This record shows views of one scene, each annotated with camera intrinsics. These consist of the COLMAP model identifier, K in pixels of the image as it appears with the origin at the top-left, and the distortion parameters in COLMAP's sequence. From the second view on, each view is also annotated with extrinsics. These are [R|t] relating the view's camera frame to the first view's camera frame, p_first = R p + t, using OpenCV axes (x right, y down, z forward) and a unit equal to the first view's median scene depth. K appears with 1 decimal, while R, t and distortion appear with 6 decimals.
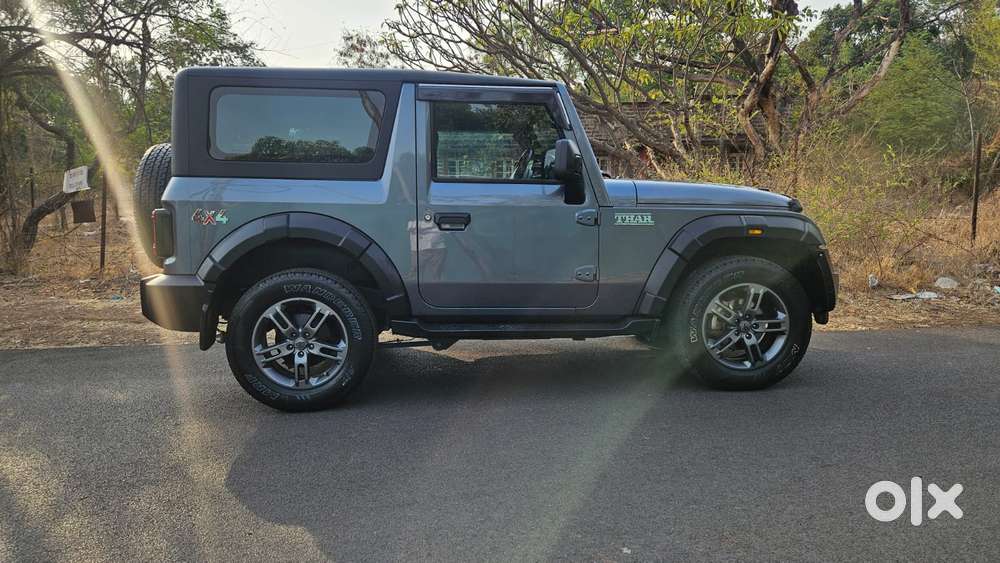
lens RADIAL K [[693.8, 0, 500.0], [0, 693.8, 281.5], [0, 0, 1]] dist [0.001825, 0.000851]
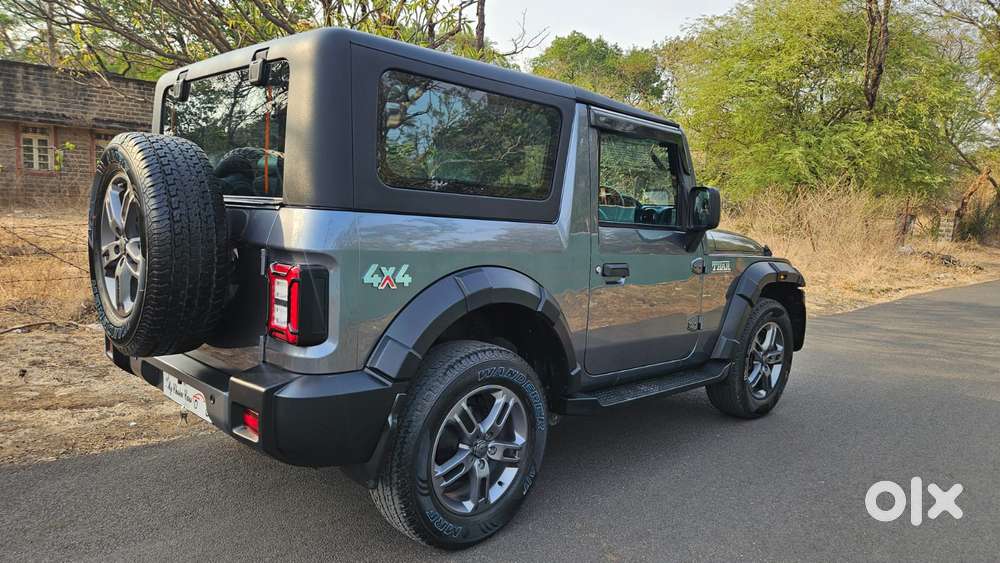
lens RADIAL K [[693.8, 0, 500.0], [0, 693.8, 281.5], [0, 0, 1]] dist [0.001825, 0.000851]
pose [[0.763803, -0.028267, 0.644830, -0.656809], [0.022607, 0.999599, 0.017041, -0.085277], [-0.645053, 0.001562, 0.764136, 0.399229]]
